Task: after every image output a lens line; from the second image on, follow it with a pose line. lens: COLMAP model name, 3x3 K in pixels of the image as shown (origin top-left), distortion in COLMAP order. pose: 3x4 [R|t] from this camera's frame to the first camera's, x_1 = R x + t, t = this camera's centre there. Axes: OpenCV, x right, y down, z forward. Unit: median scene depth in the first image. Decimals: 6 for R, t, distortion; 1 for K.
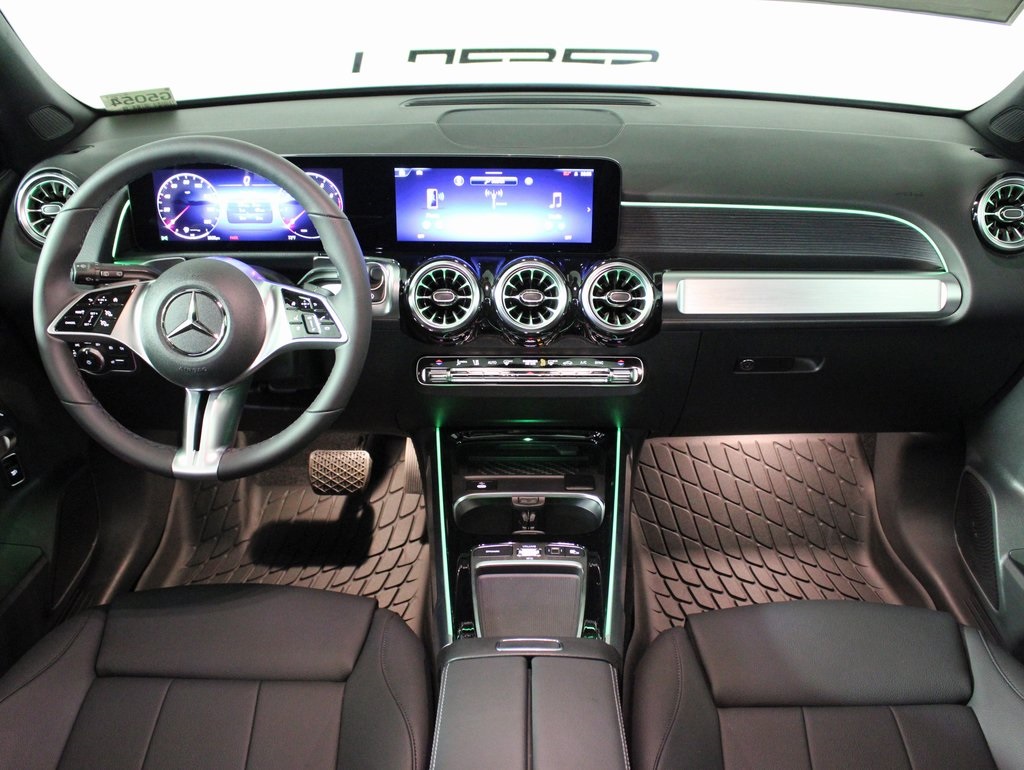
lens RADIAL K [[957.8, 0, 500.9], [0, 957.8, 366.5], [0, 0, 1]] dist [-0.101026, 0.000000]
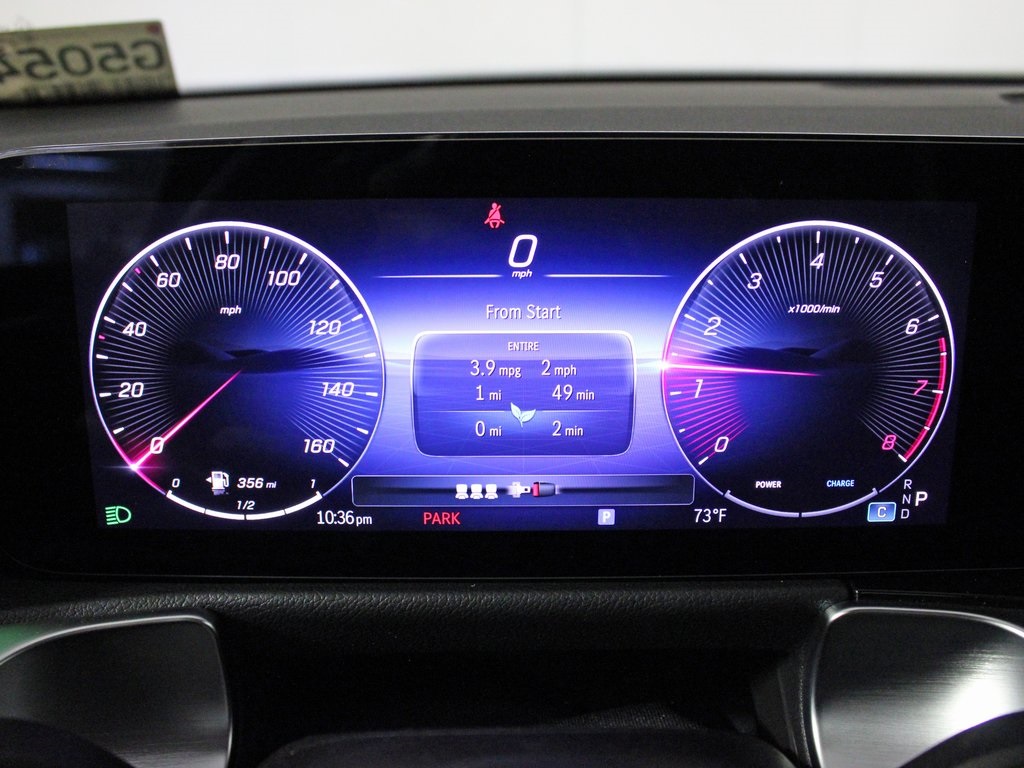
lens RADIAL K [[948.7, 0, 513.8], [0, 948.7, 381.2], [0, 0, 1]] dist [-0.116339, 0.000000]
pose [[0.999231, -0.010345, 0.037822, -0.272581], [0.015794, 0.989047, -0.146753, -0.134753], [-0.035889, 0.147237, 0.988450, 0.780197]]
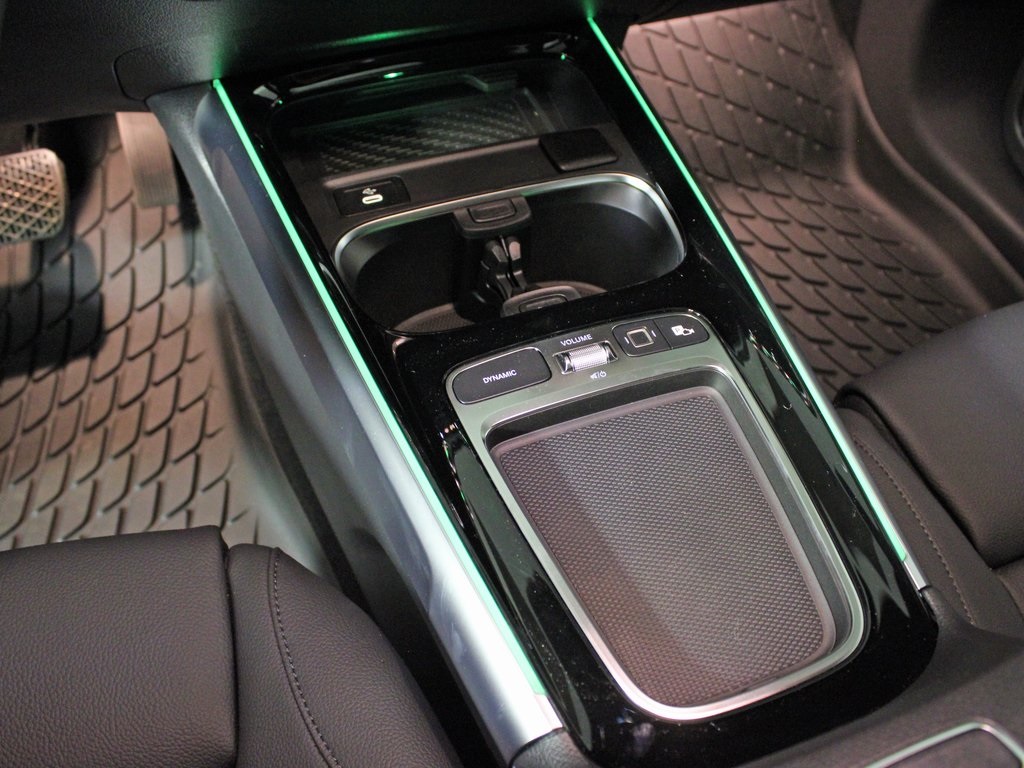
lens RADIAL K [[948.7, 0, 531.2], [0, 948.7, 393.9], [0, 0, 1]] dist [-0.116339, 0.000000]
pose [[0.925354, -0.254149, 0.281297, -0.097493], [0.112026, 0.892184, 0.437558, 0.027704], [-0.362174, -0.373384, 0.854058, 0.598950]]
